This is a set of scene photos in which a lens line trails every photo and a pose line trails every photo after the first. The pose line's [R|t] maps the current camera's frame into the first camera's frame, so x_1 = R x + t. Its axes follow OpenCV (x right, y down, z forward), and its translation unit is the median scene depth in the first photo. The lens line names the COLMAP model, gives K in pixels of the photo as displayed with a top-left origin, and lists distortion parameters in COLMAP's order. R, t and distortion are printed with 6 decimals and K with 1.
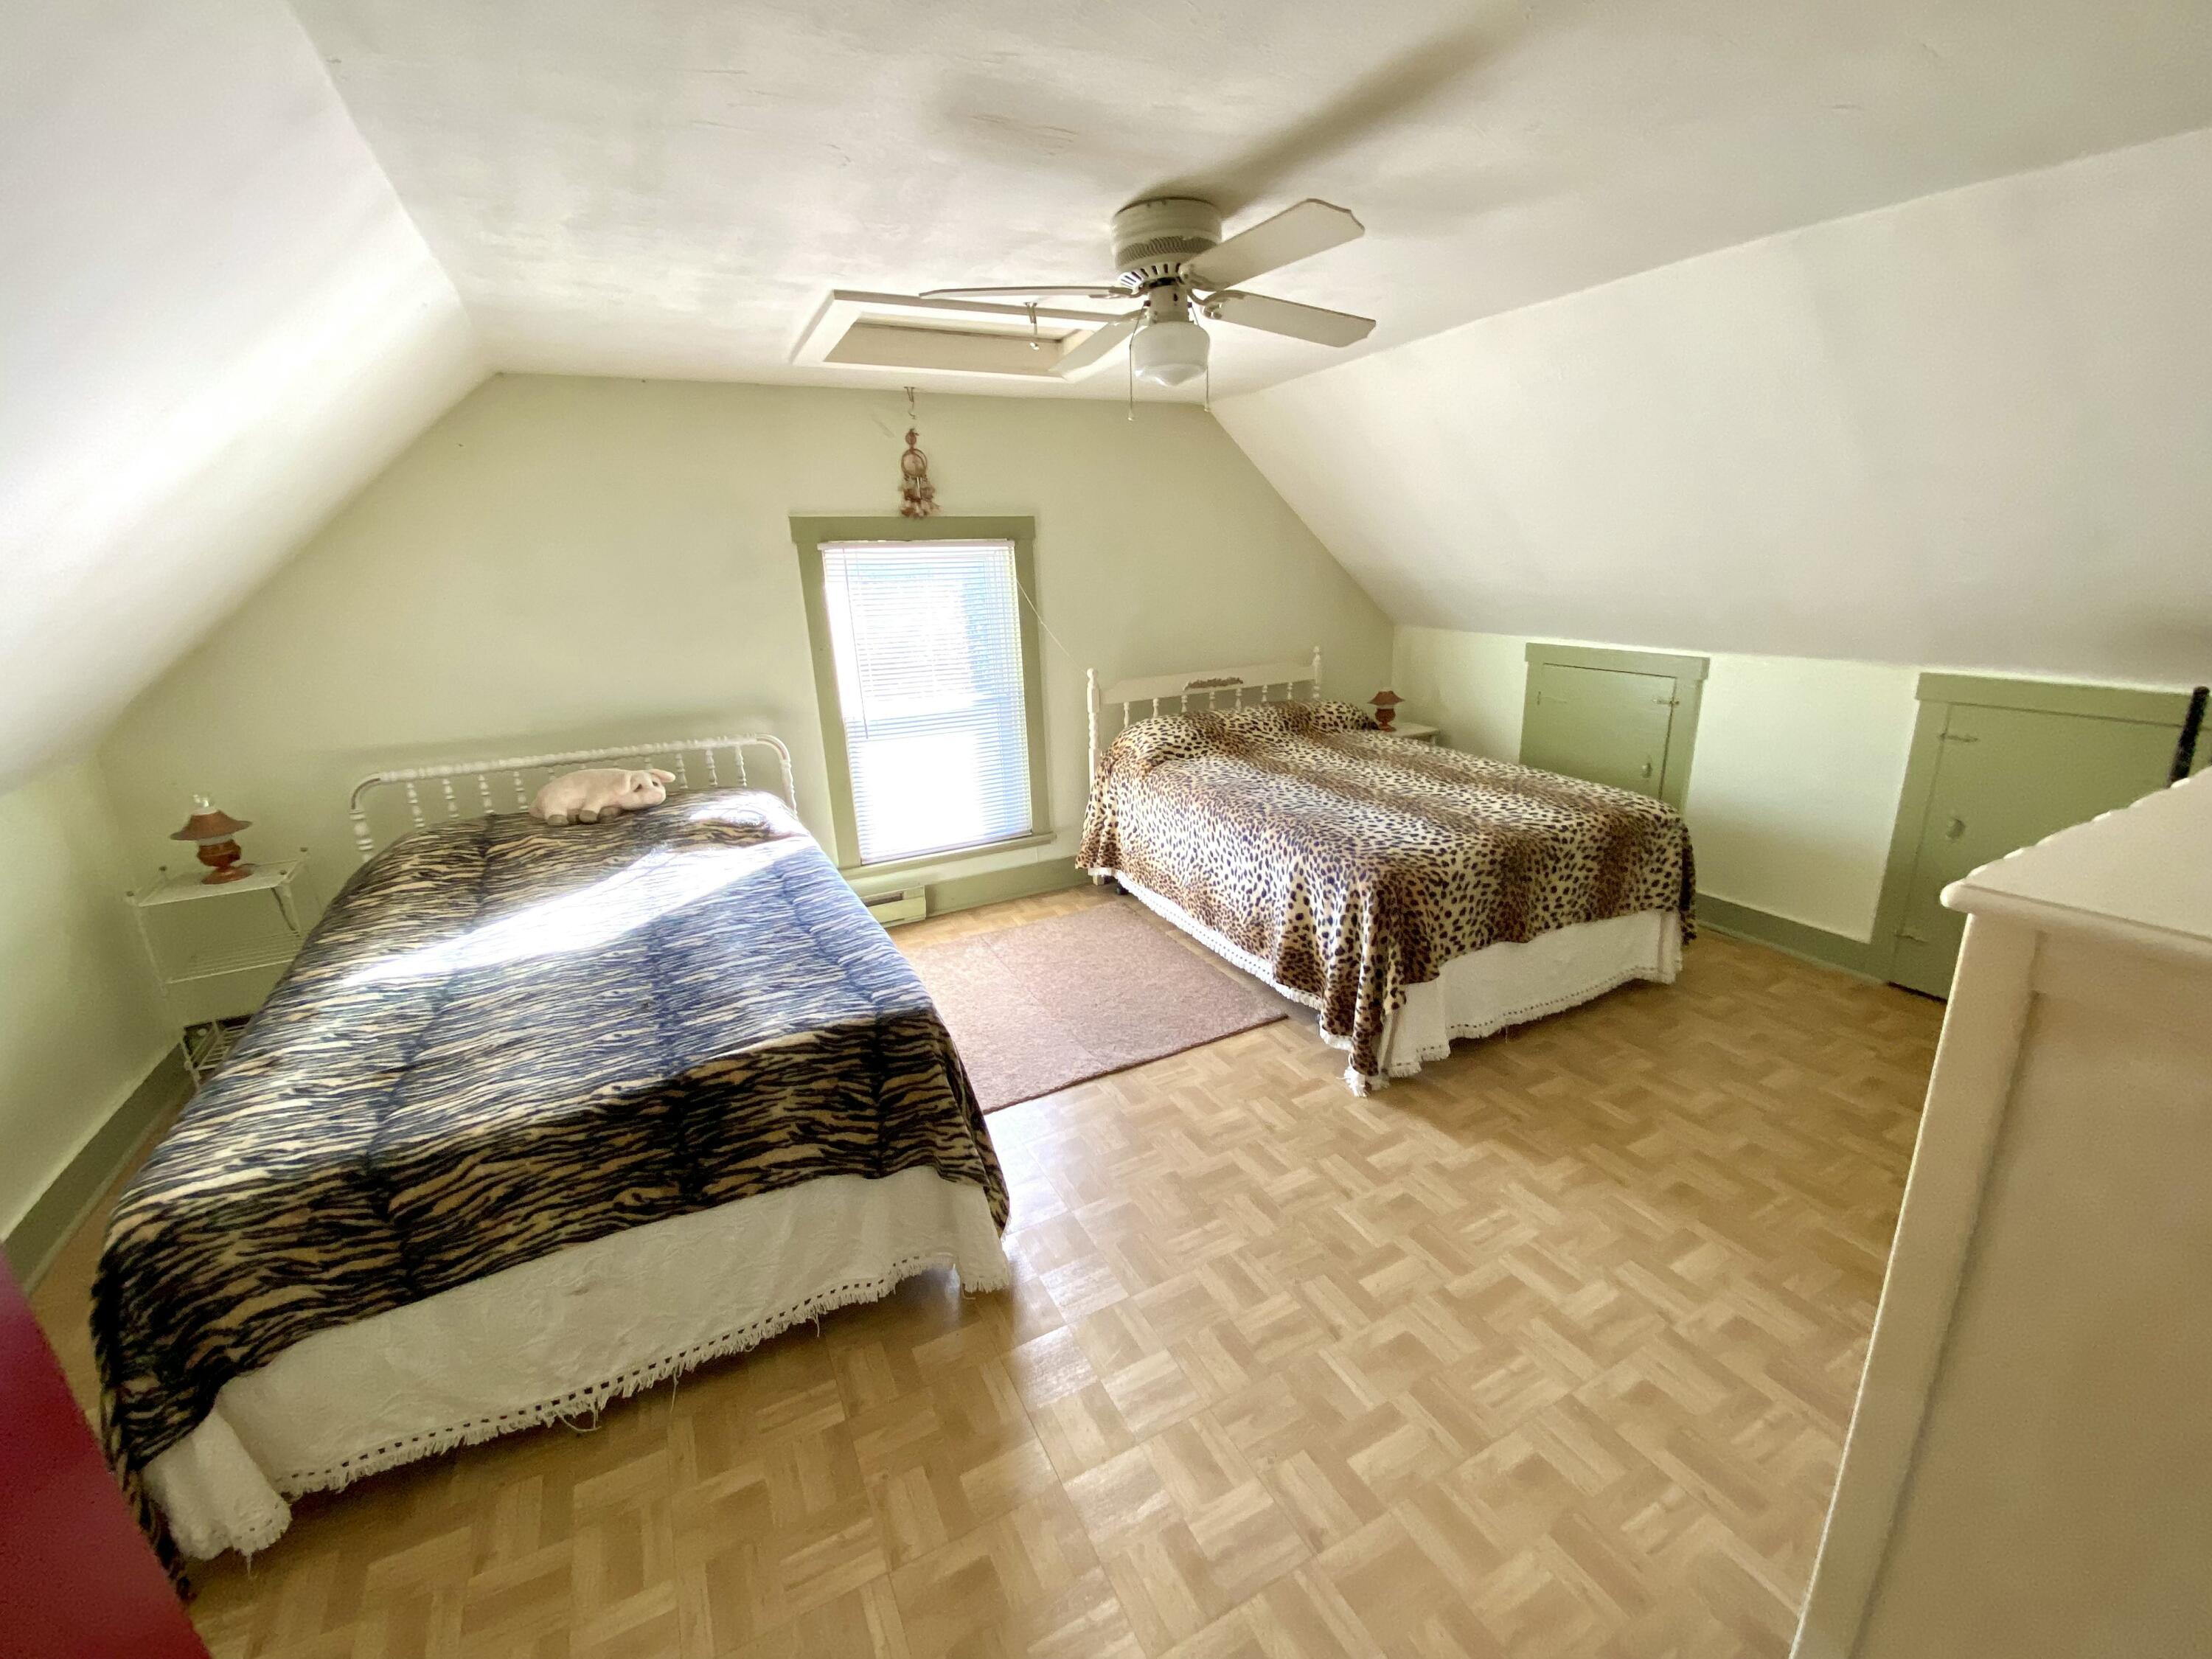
lens RADIAL K [[921.3, 0, 1102.9], [0, 921.3, 821.8], [0, 0, 1]] dist [-0.000243, -0.000318]
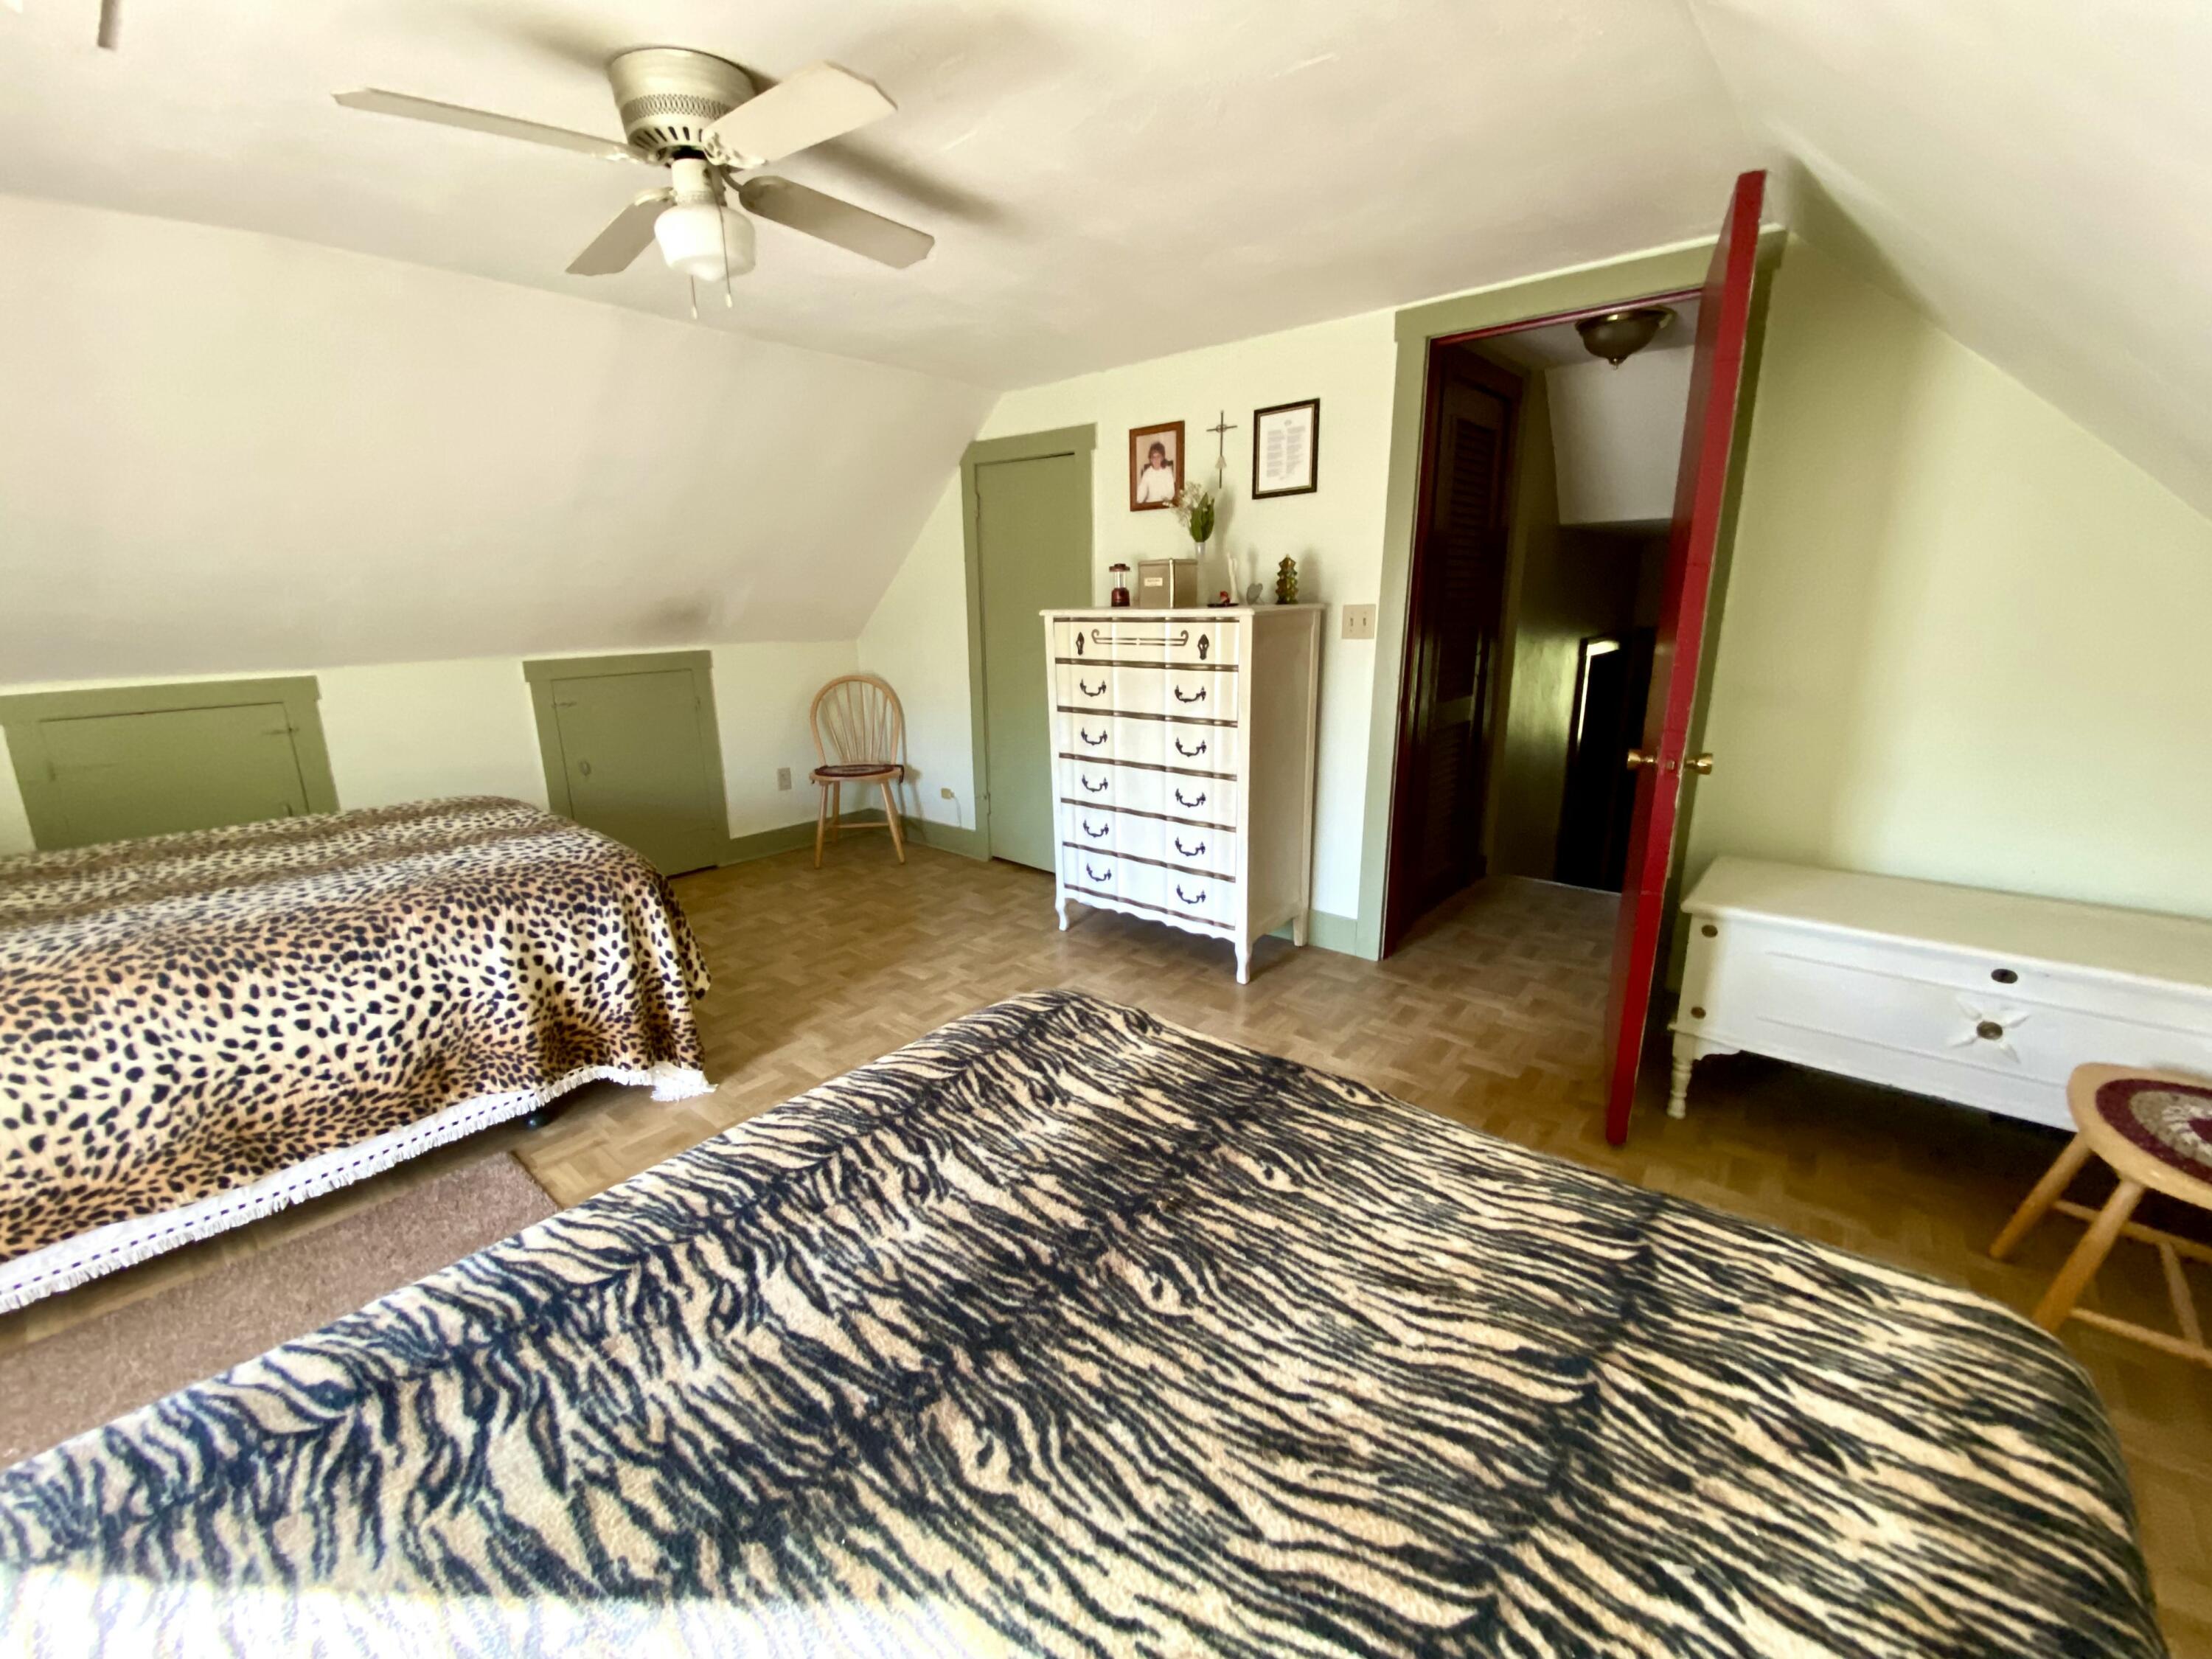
lens RADIAL K [[921.3, 0, 1101.9], [0, 921.3, 831.7], [0, 0, 1]] dist [-0.000243, -0.000318]
pose [[-0.400047, -0.184092, 0.897815, -0.654592], [0.288141, 0.904681, 0.313889, -0.119546], [-0.870021, 0.384268, -0.308871, 0.805543]]
